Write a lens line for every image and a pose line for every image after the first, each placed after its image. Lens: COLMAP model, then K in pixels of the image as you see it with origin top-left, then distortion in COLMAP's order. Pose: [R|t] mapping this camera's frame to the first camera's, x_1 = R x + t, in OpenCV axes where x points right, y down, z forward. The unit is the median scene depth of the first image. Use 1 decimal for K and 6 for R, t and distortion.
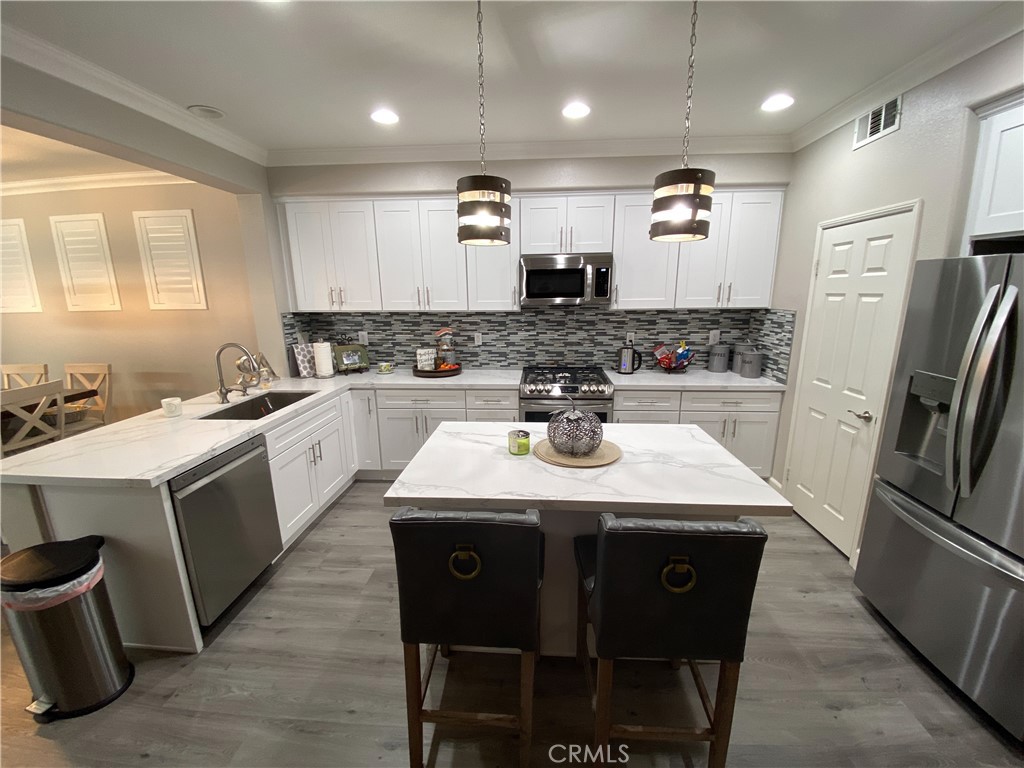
lens RADIAL K [[414.0, 0, 517.2], [0, 414.0, 383.1], [0, 0, 1]] dist [-0.004137, -0.006401]
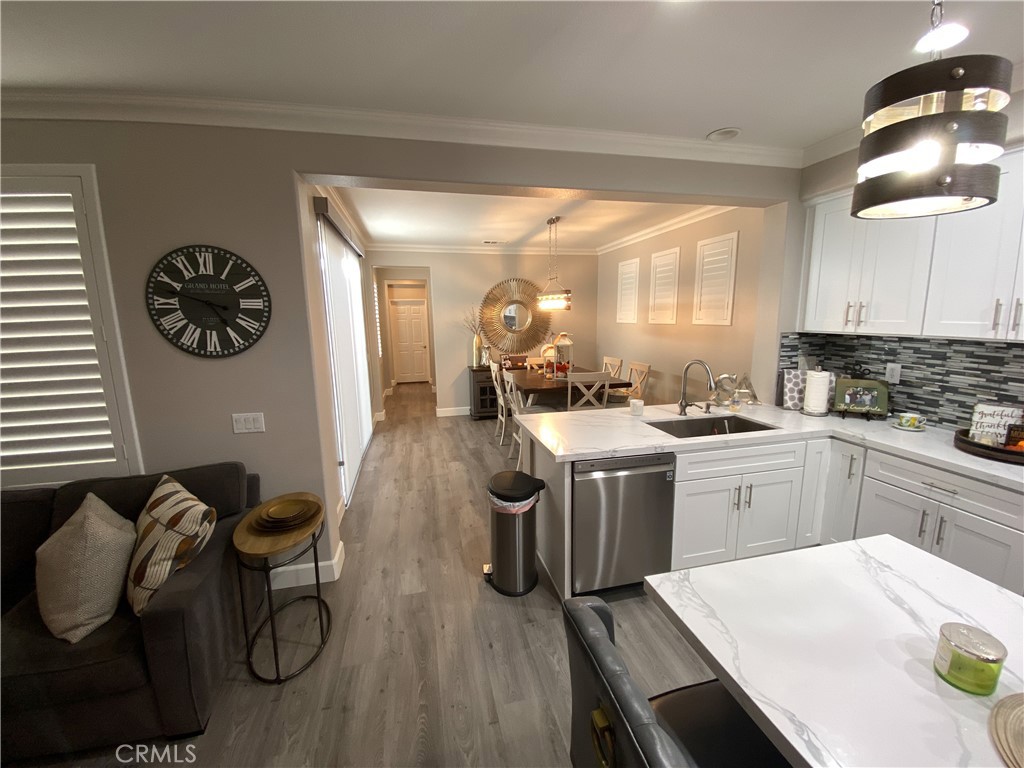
lens RADIAL K [[414.0, 0, 509.5], [0, 414.0, 381.1], [0, 0, 1]] dist [-0.004137, -0.006401]
pose [[0.277396, 0.155532, -0.948083, 0.119709], [-0.191873, 0.975898, 0.103956, -0.047723], [0.941401, 0.153075, 0.300552, 0.202285]]
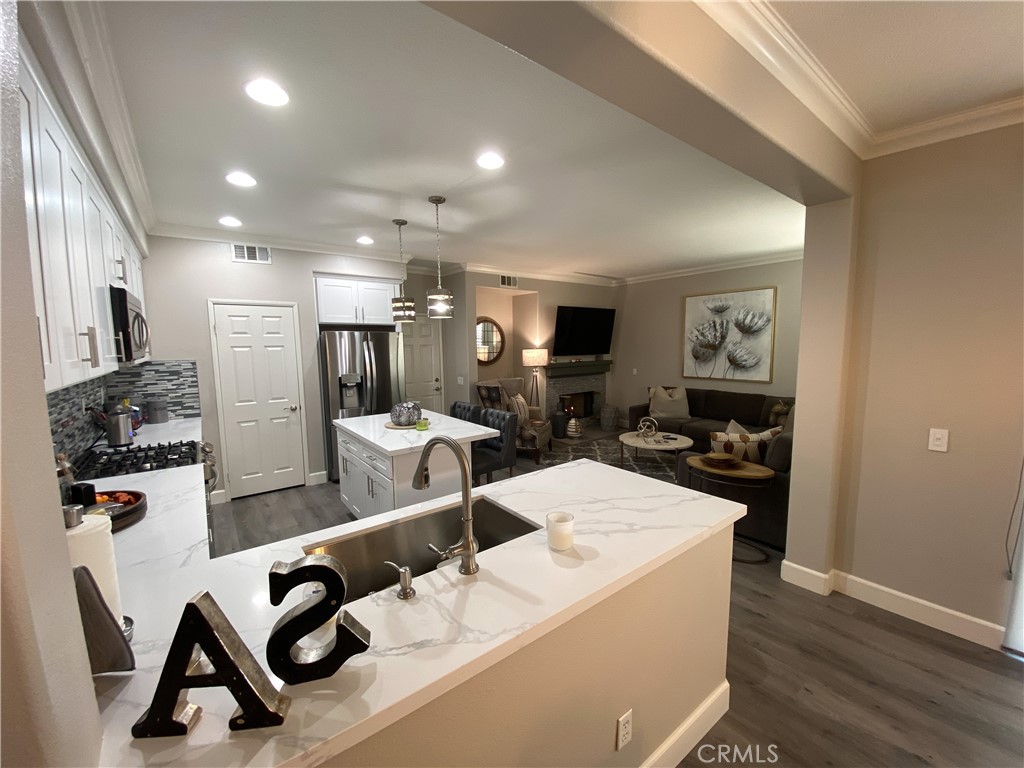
lens RADIAL K [[414.0, 0, 508.0], [0, 414.0, 385.7], [0, 0, 1]] dist [-0.004137, -0.006401]
pose [[-0.644126, -0.061657, 0.762430, -0.849335], [0.180912, 0.956187, 0.230166, -0.190411], [-0.743217, 0.286189, -0.604751, 0.937959]]
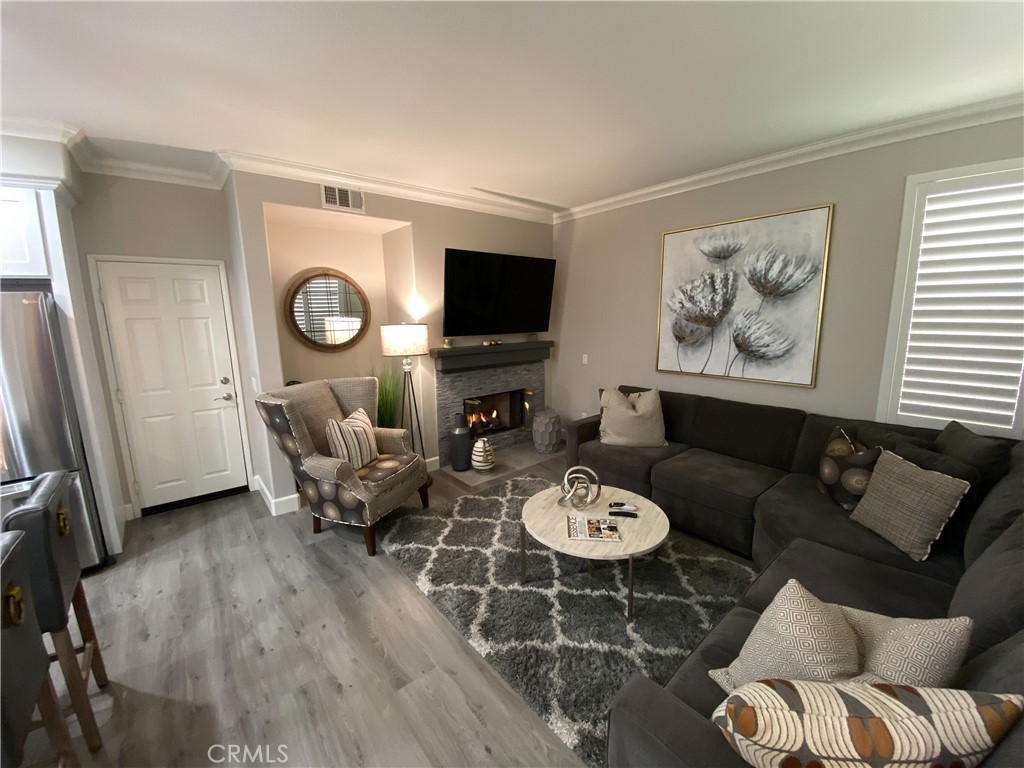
lens RADIAL K [[414.0, 0, 519.8], [0, 414.0, 391.7], [0, 0, 1]] dist [-0.004137, -0.006401]
pose [[-0.689889, -0.115876, 0.714581, -0.490491], [0.173790, 0.931728, 0.318873, -0.029569], [-0.702745, 0.344174, -0.622651, 0.206061]]
